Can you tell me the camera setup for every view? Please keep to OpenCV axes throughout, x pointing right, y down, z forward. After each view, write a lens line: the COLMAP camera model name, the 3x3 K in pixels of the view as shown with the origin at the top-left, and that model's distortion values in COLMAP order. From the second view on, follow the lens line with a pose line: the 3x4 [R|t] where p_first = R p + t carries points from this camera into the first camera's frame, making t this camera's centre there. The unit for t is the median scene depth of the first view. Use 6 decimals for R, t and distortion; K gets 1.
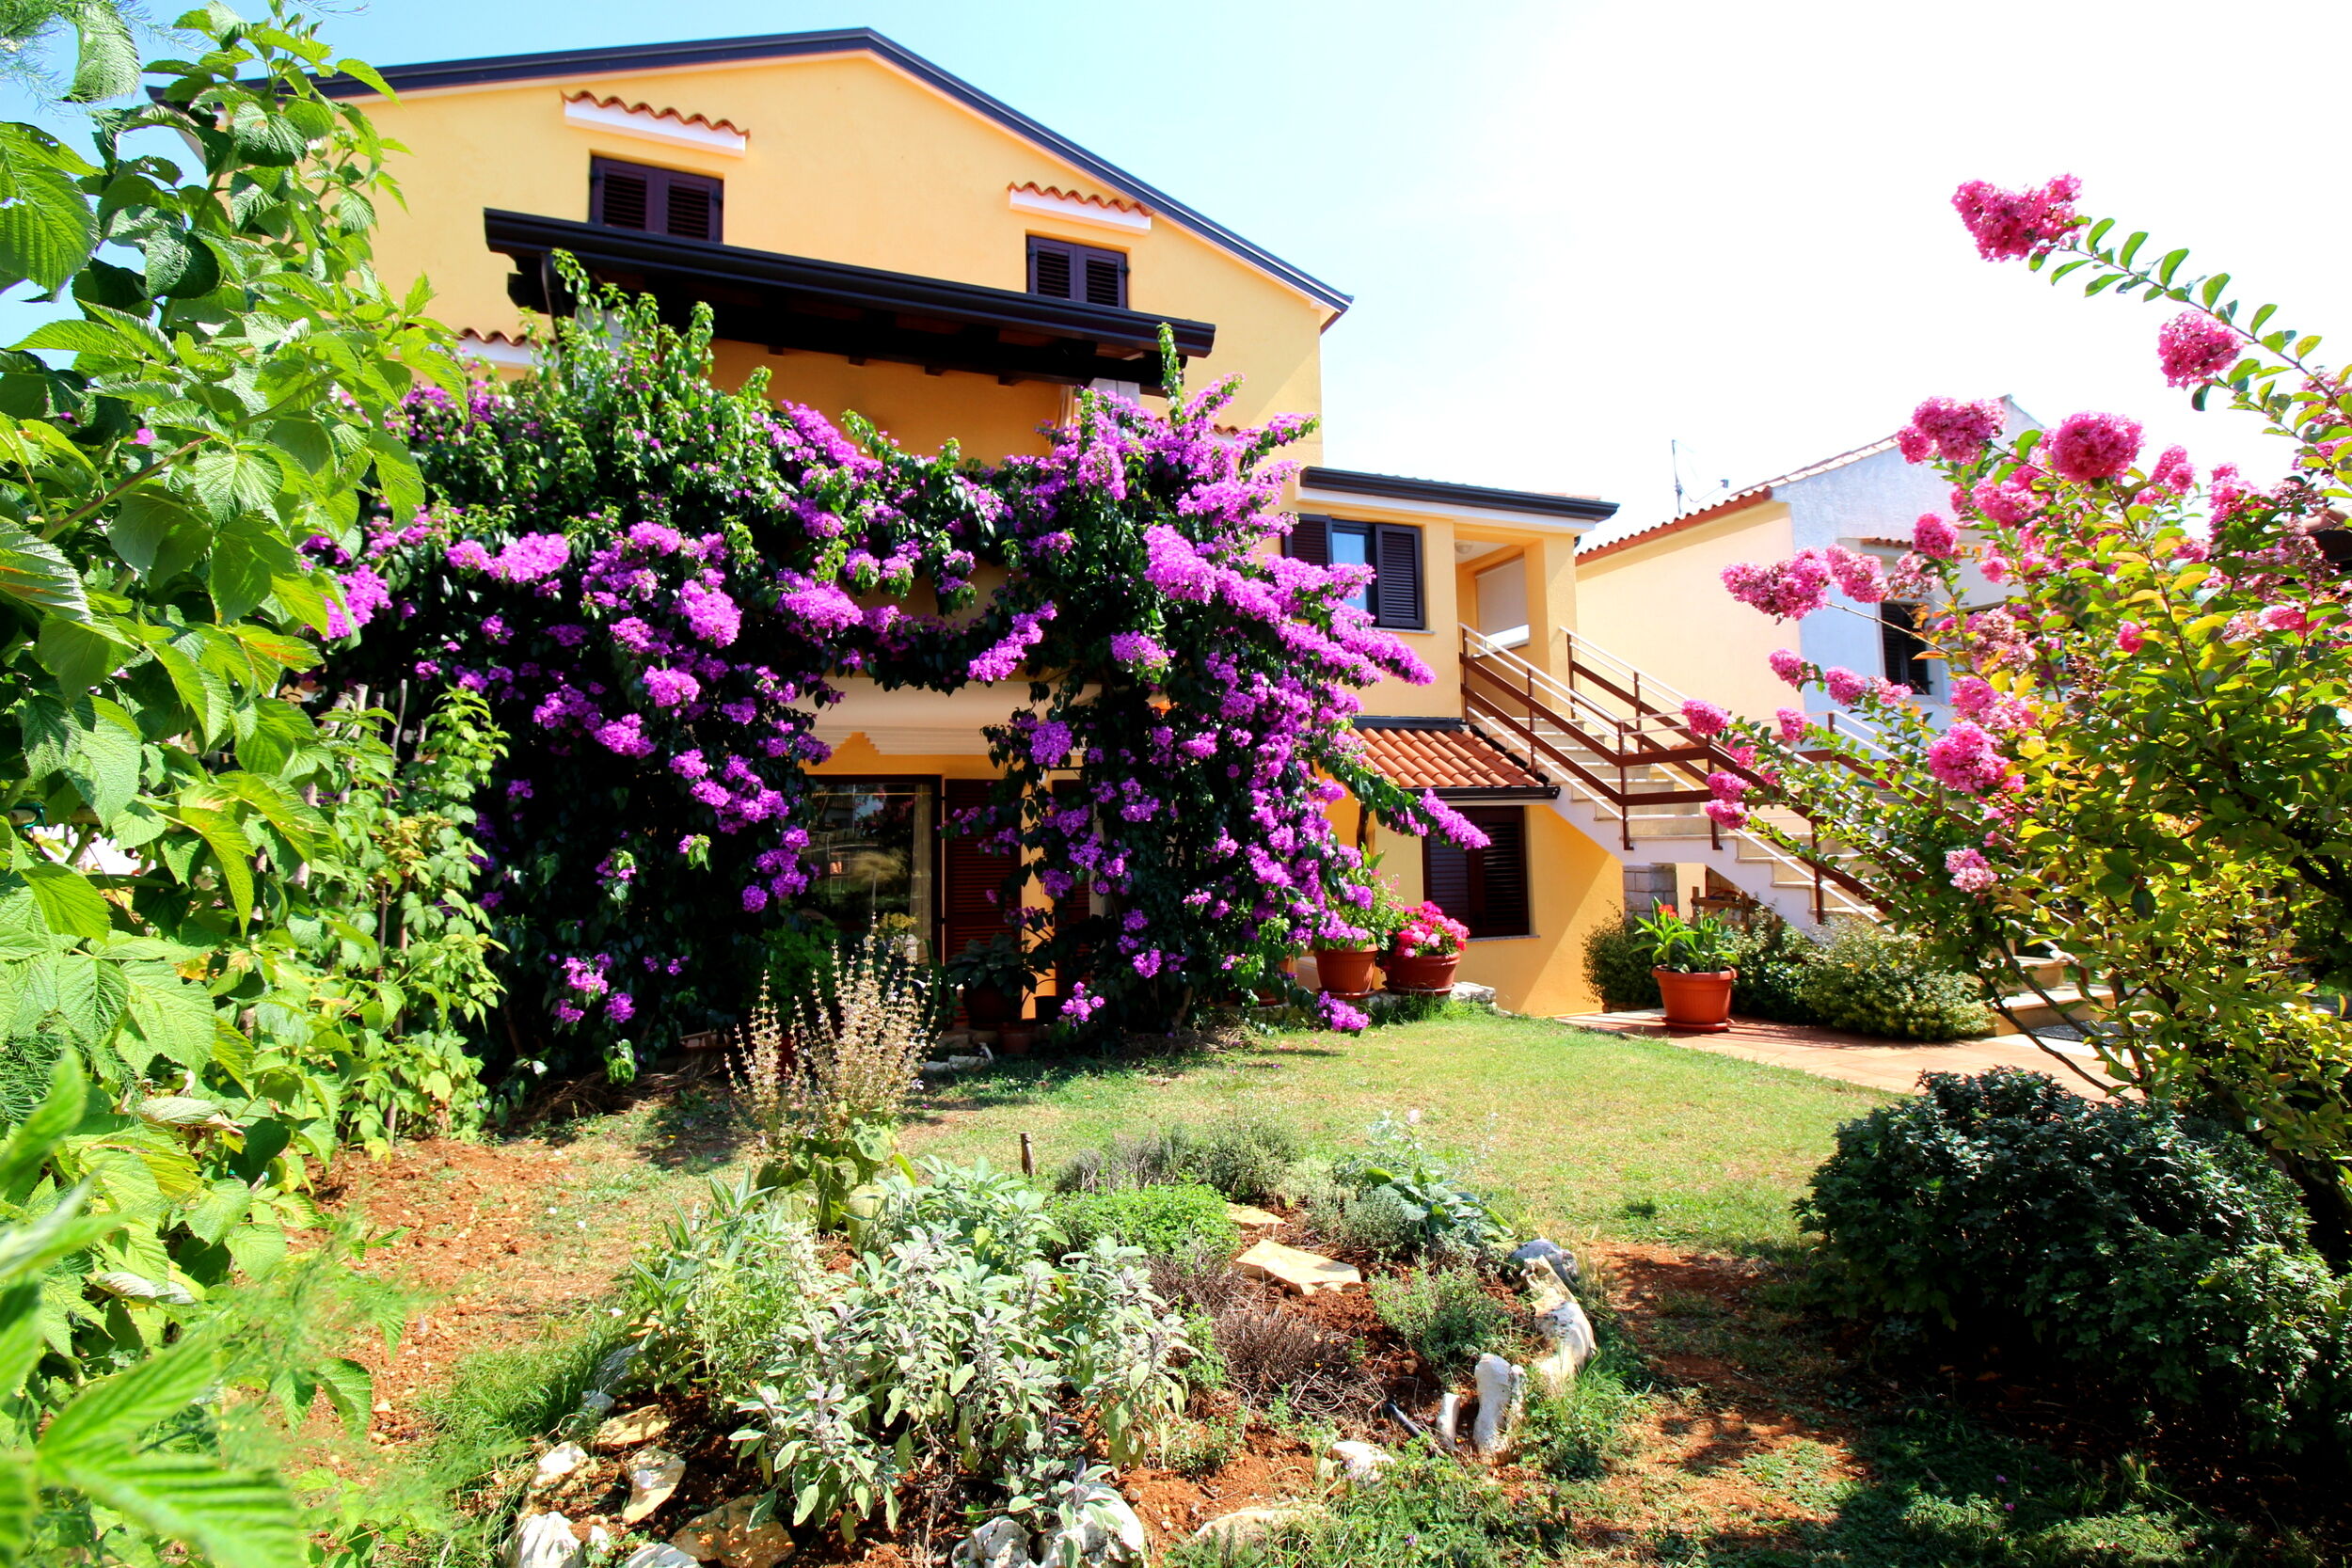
lens RADIAL K [[1092.8, 0, 1178.8], [0, 1092.8, 747.7], [0, 0, 1]] dist [-0.001279, -0.012624]
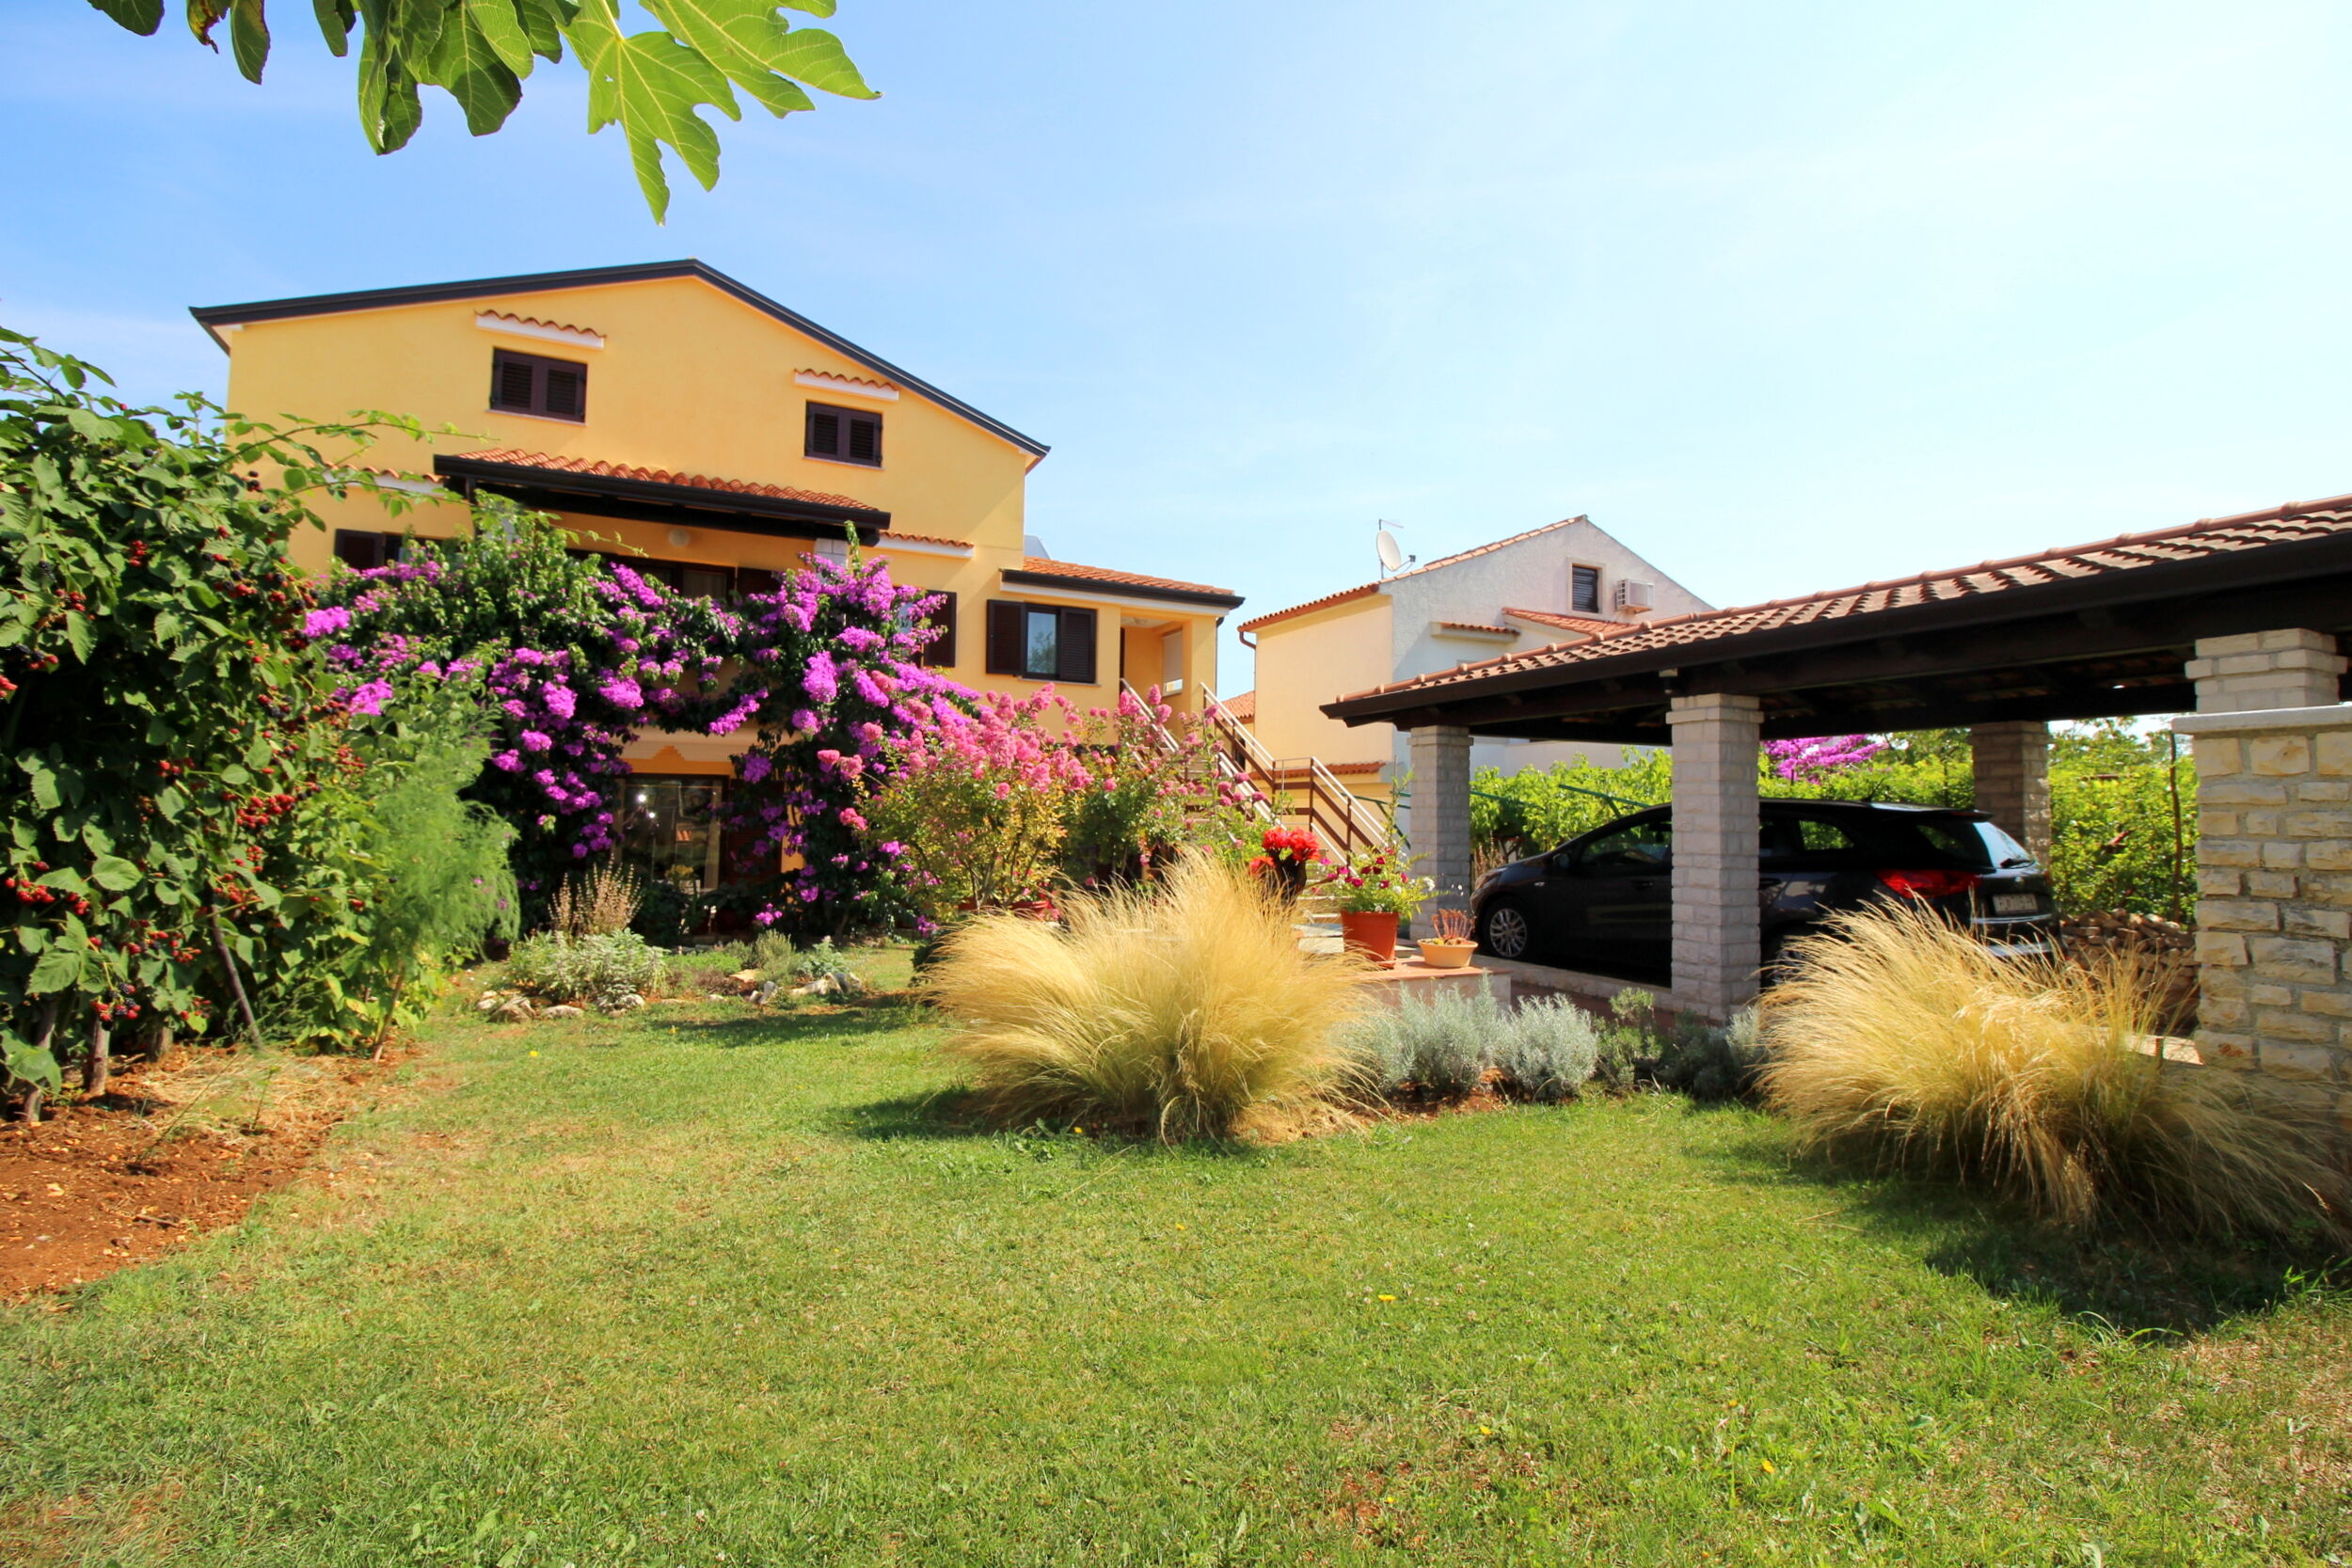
lens RADIAL K [[1112.3, 0, 1185.0], [0, 1112.3, 749.3], [0, 0, 1]] dist [-0.000364, -0.014128]
pose [[0.995512, 0.039280, 0.086097, 0.451242], [-0.040855, 0.999027, 0.016611, -0.102960], [-0.085361, -0.020054, 0.996148, -0.931780]]
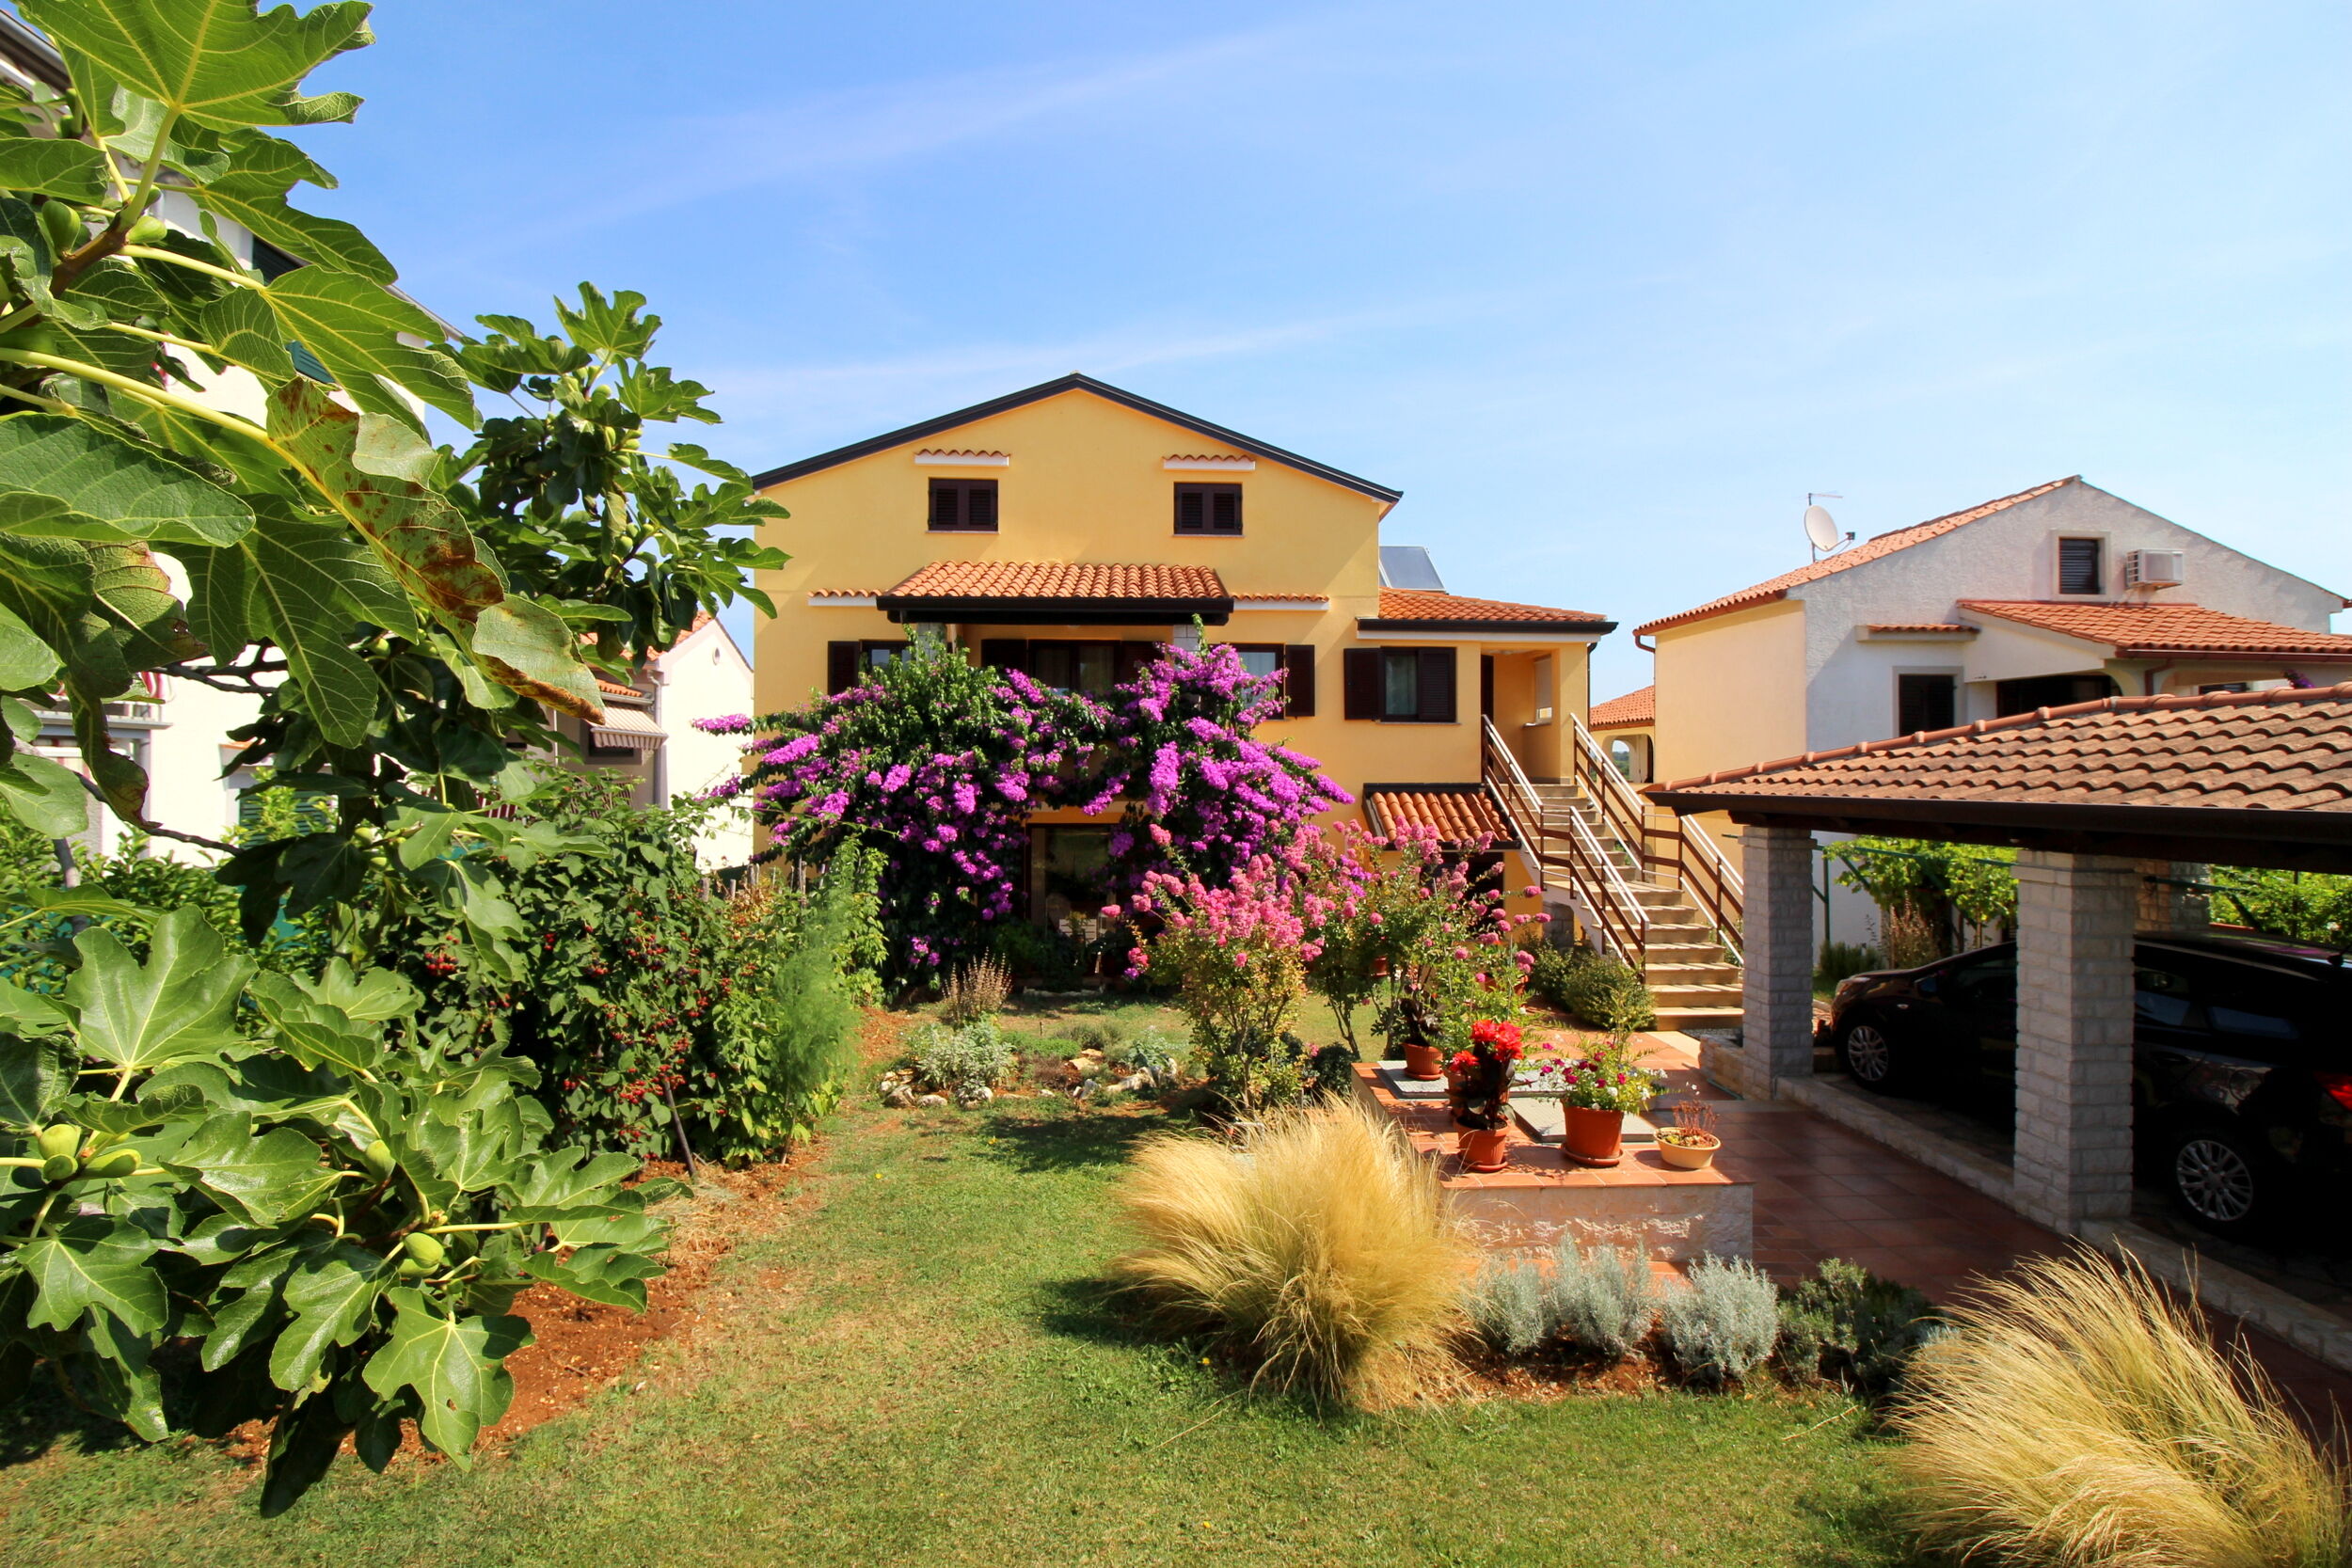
lens RADIAL K [[1092.8, 0, 1178.8], [0, 1092.8, 747.7], [0, 0, 1]] dist [-0.001279, -0.012624]
pose [[0.950263, 0.015160, -0.311078, 0.667024], [0.004875, 0.997968, 0.063528, -0.338968], [0.311409, -0.061885, 0.948259, -0.971573]]
